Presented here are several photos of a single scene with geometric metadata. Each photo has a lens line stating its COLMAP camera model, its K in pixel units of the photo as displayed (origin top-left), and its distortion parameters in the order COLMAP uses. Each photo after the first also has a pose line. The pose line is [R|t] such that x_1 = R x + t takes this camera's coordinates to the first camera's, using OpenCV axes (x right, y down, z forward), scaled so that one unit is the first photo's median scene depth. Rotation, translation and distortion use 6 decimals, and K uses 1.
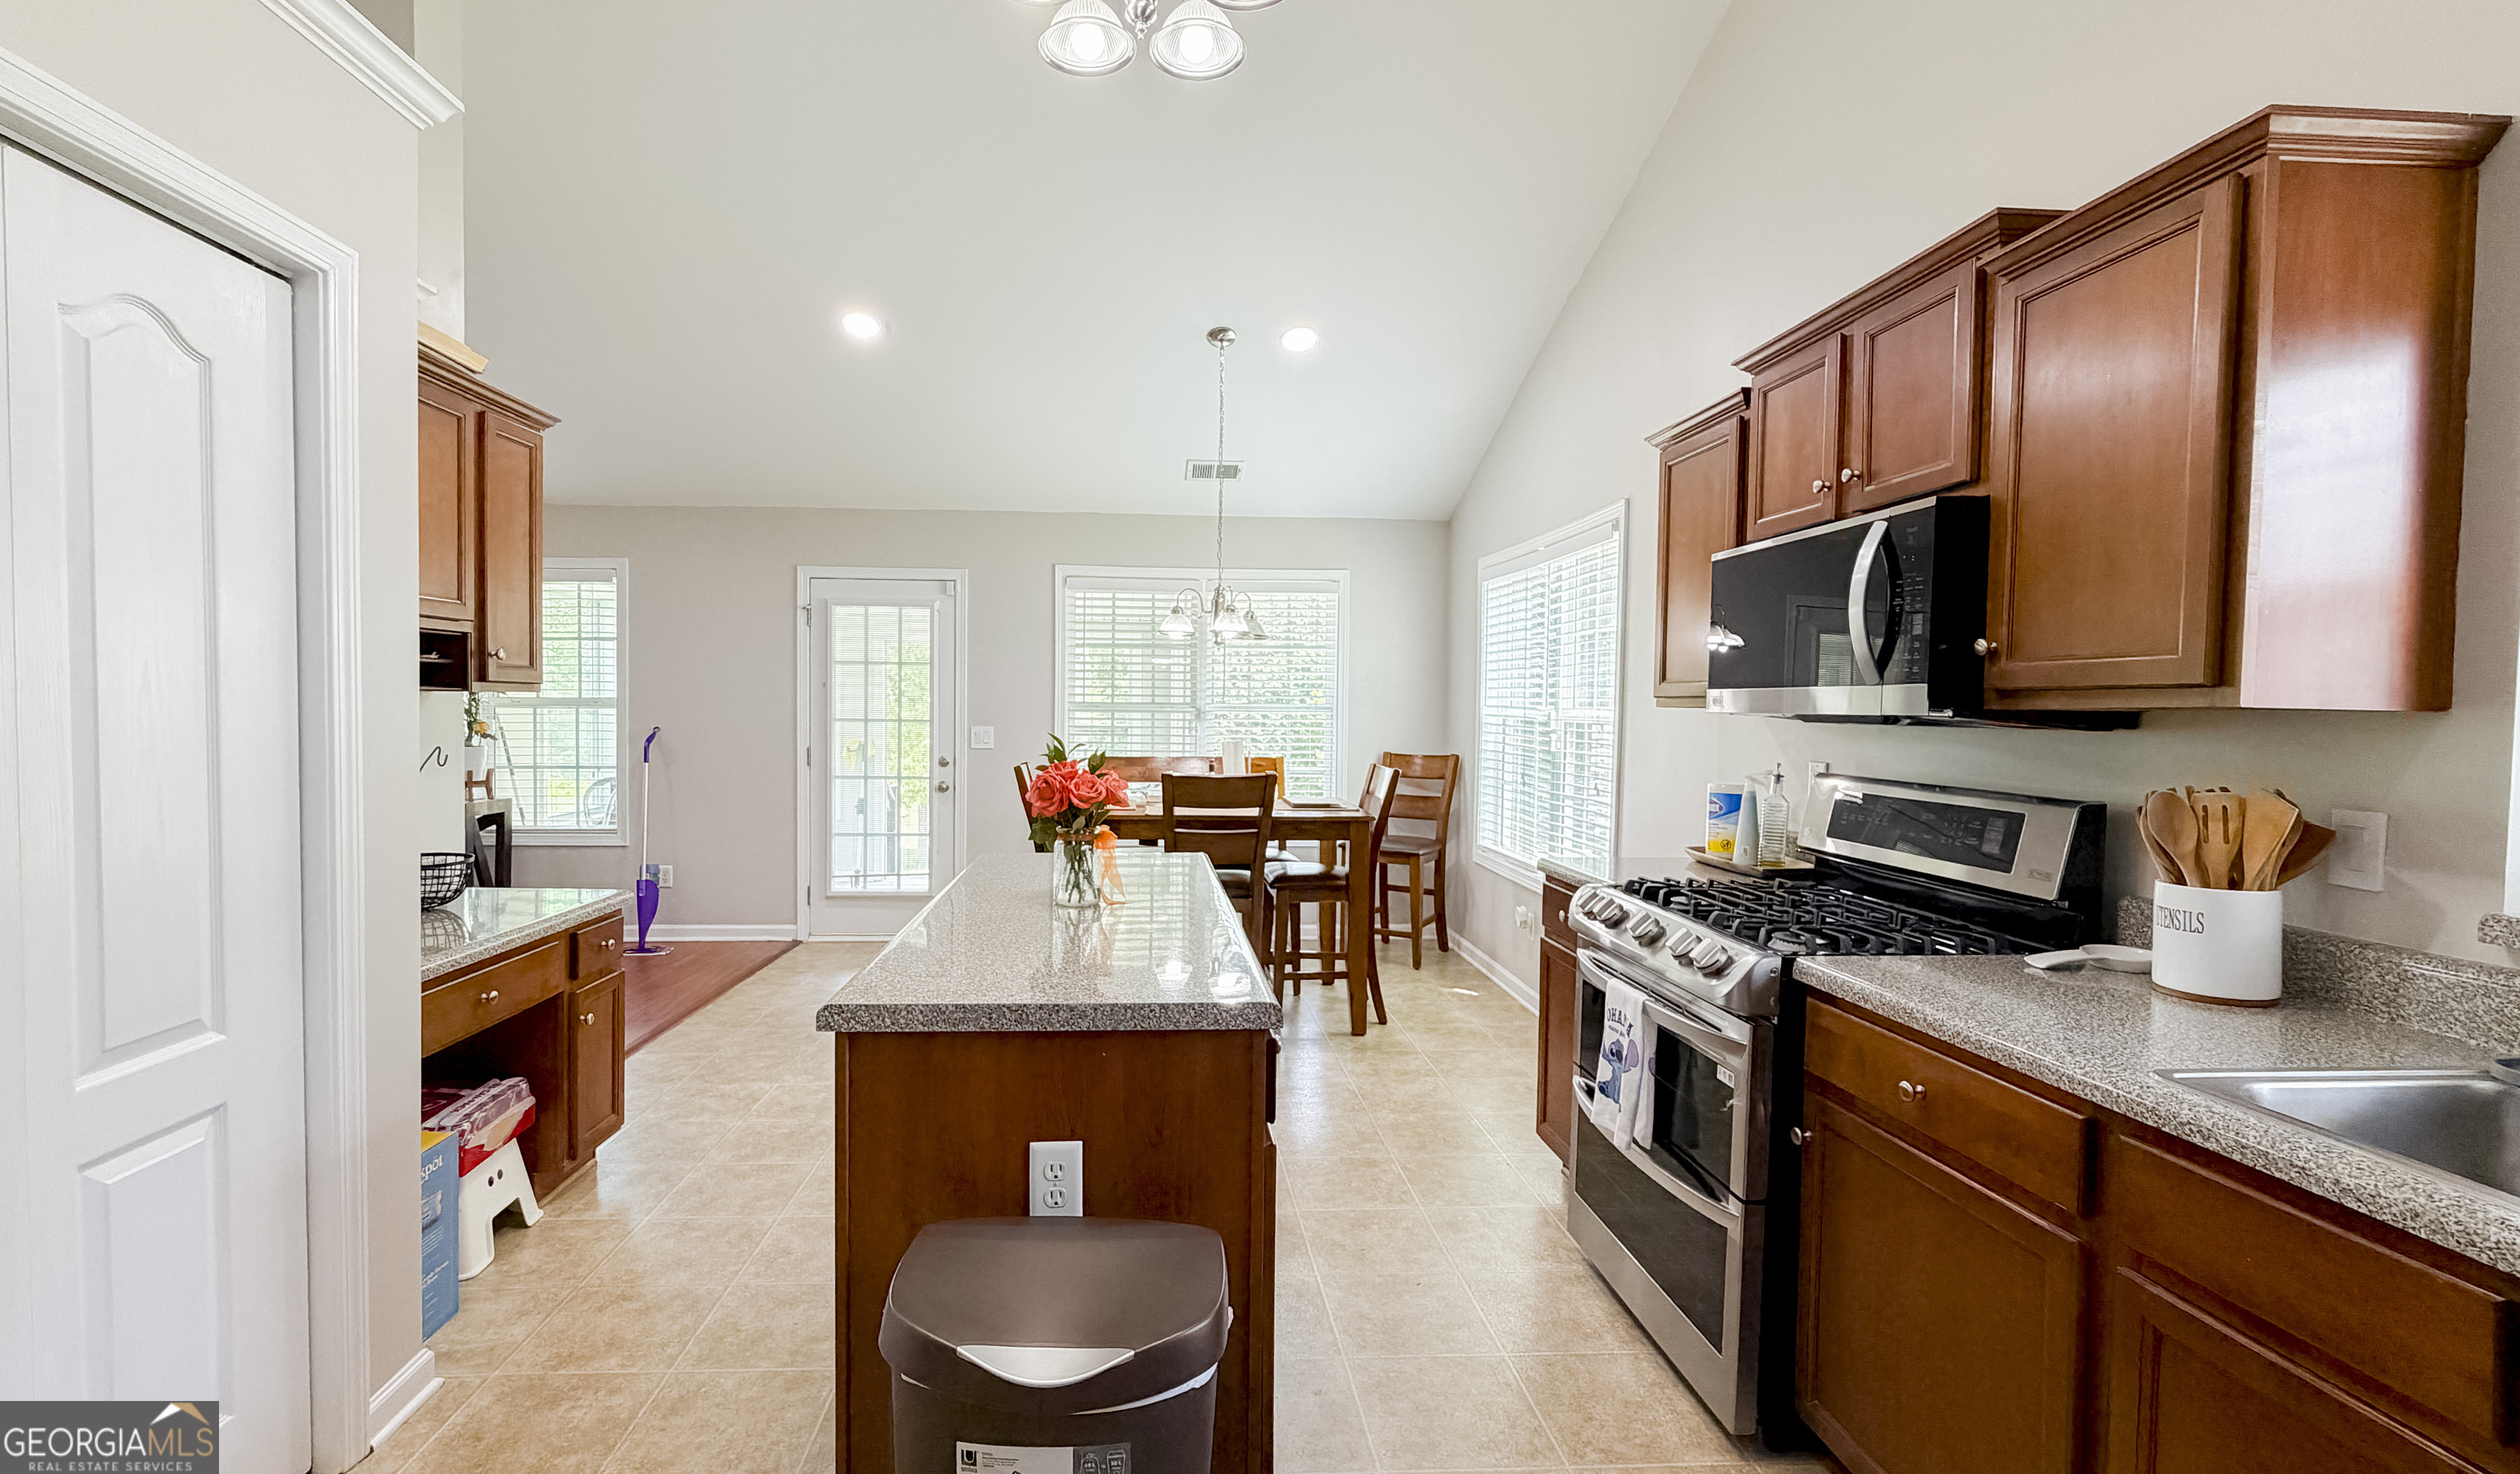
lens RADIAL K [[1090.7, 0, 1209.8], [0, 1090.7, 737.7], [0, 0, 1]] dist [-0.000719, 0.000930]
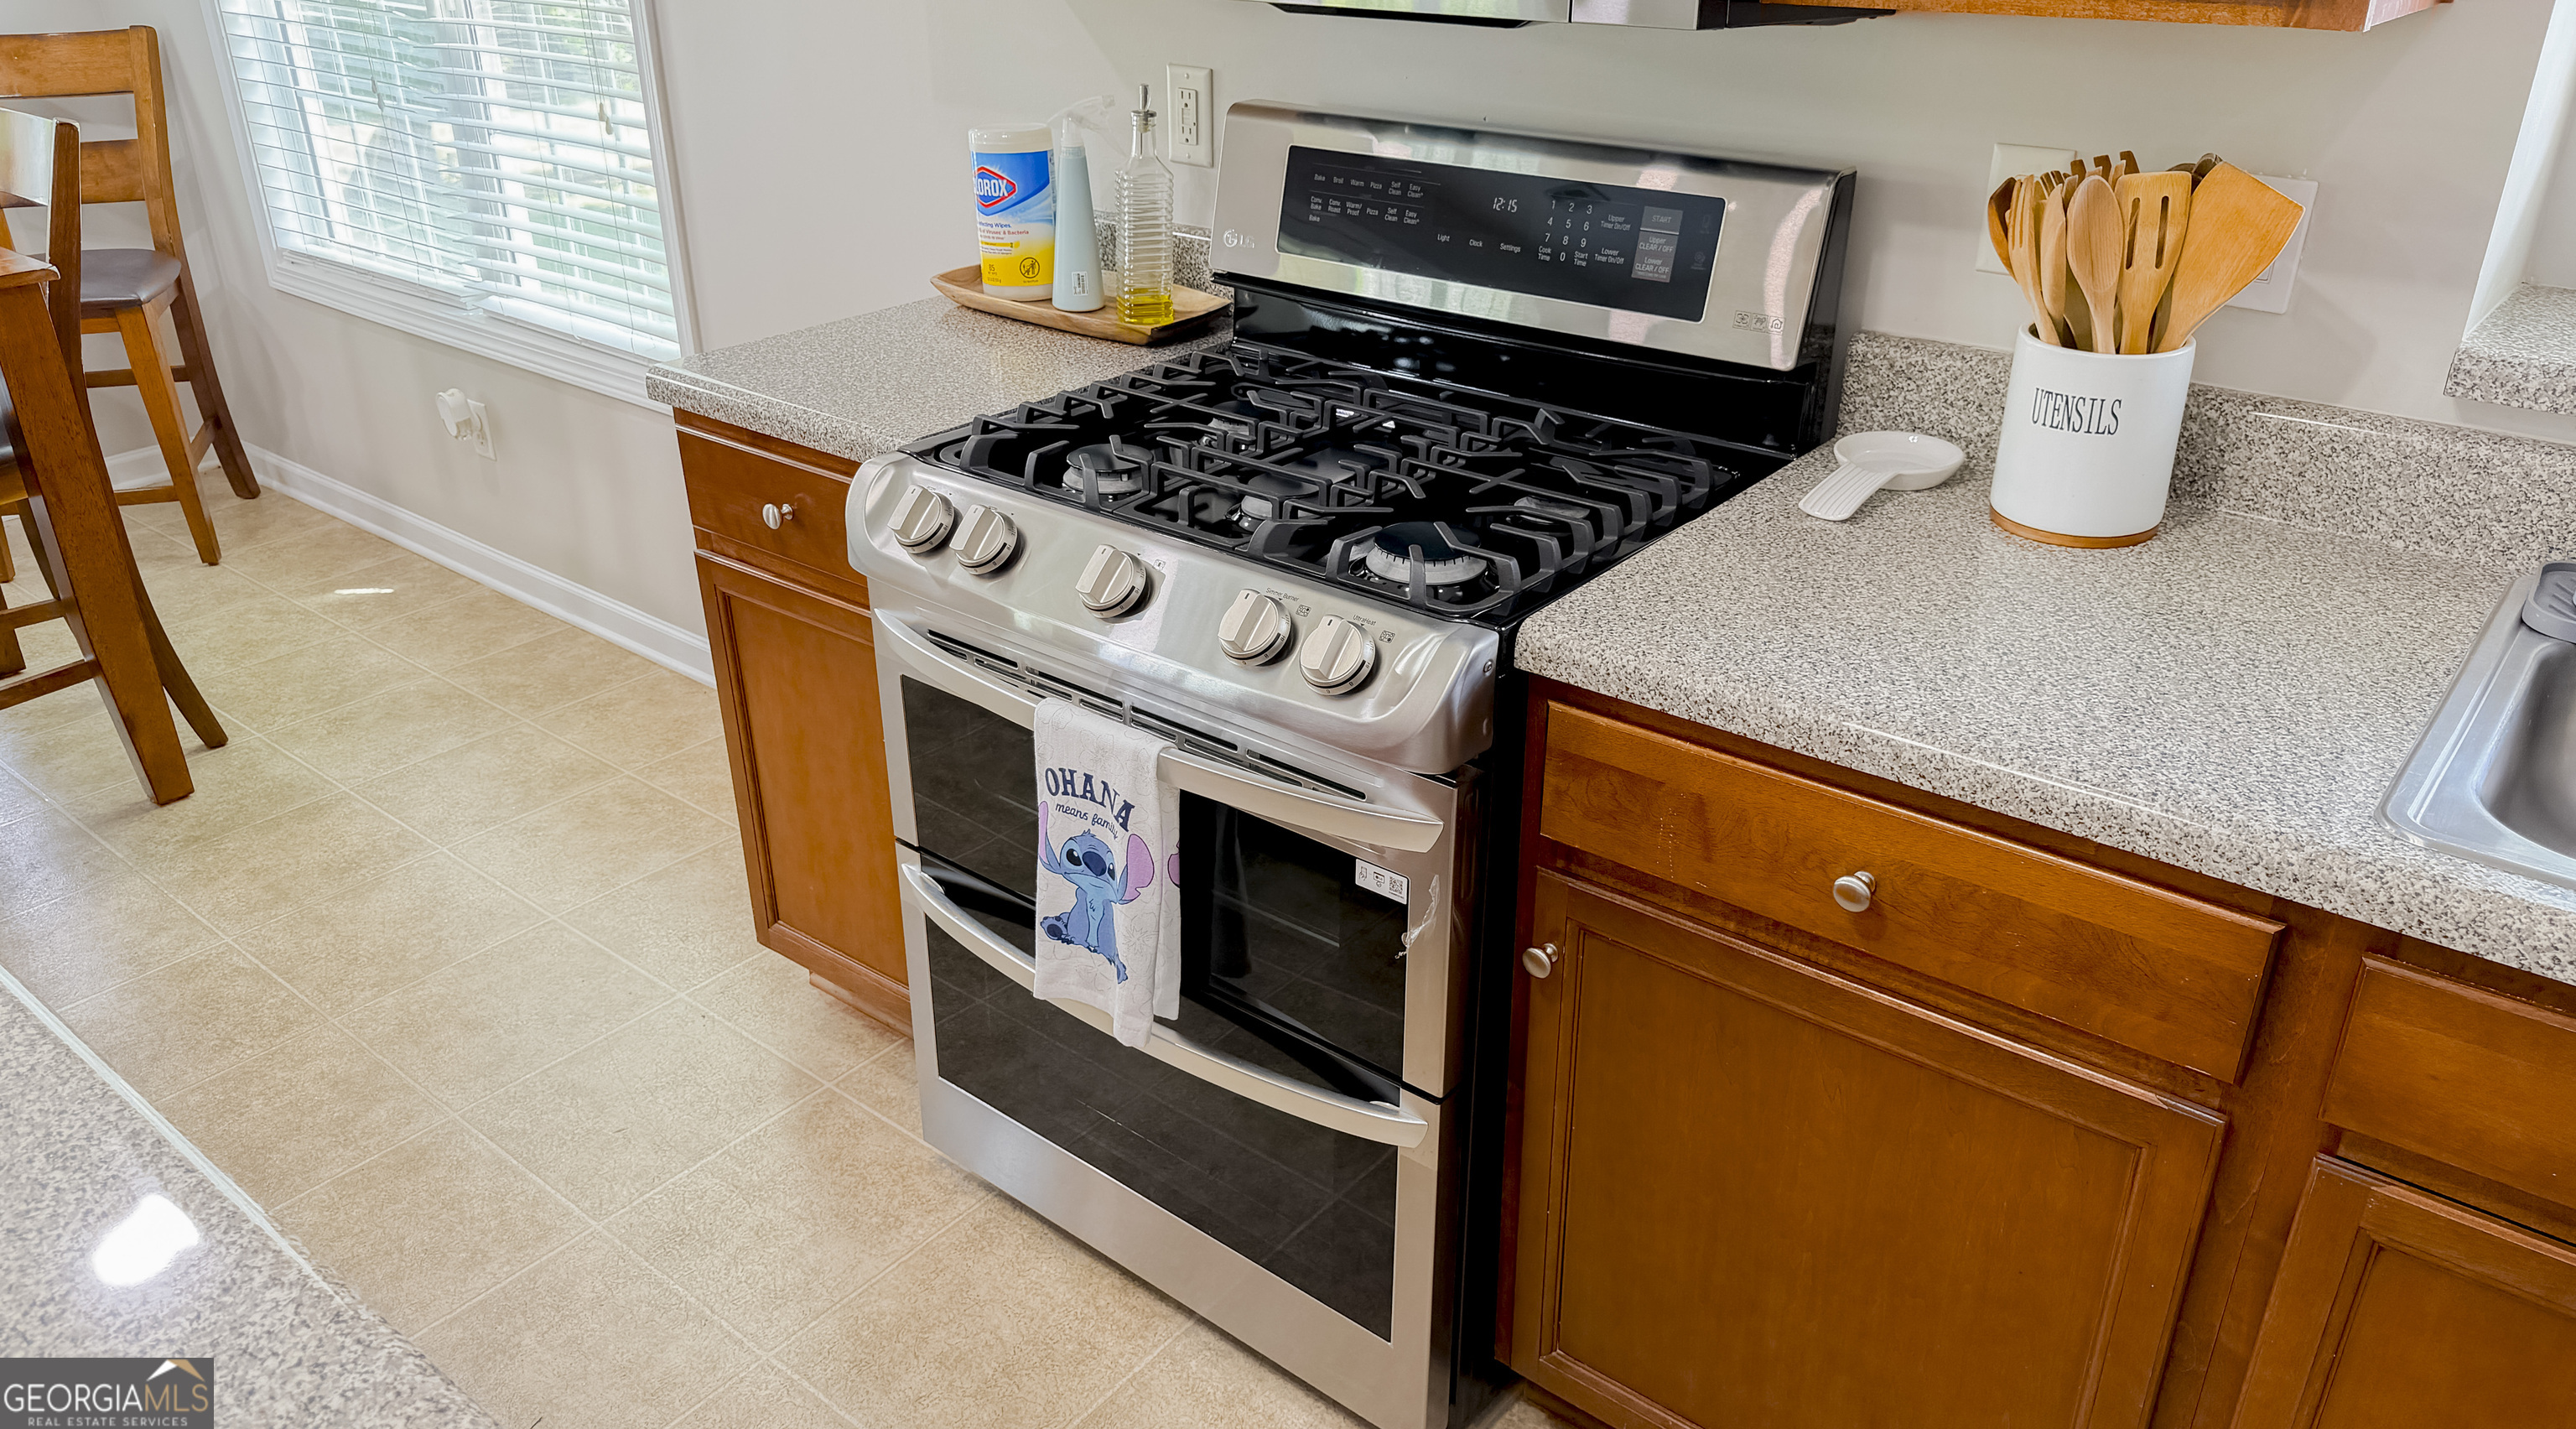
lens RADIAL K [[1839.9, 0, 1282.2], [0, 1839.9, 718.0], [0, 0, 1]] dist [0.023619, -0.009874]
pose [[0.685111, -0.338225, 0.645156, -0.040354], [0.037879, 0.901013, 0.432134, -0.088971], [-0.727453, -0.271622, 0.630106, 0.499516]]
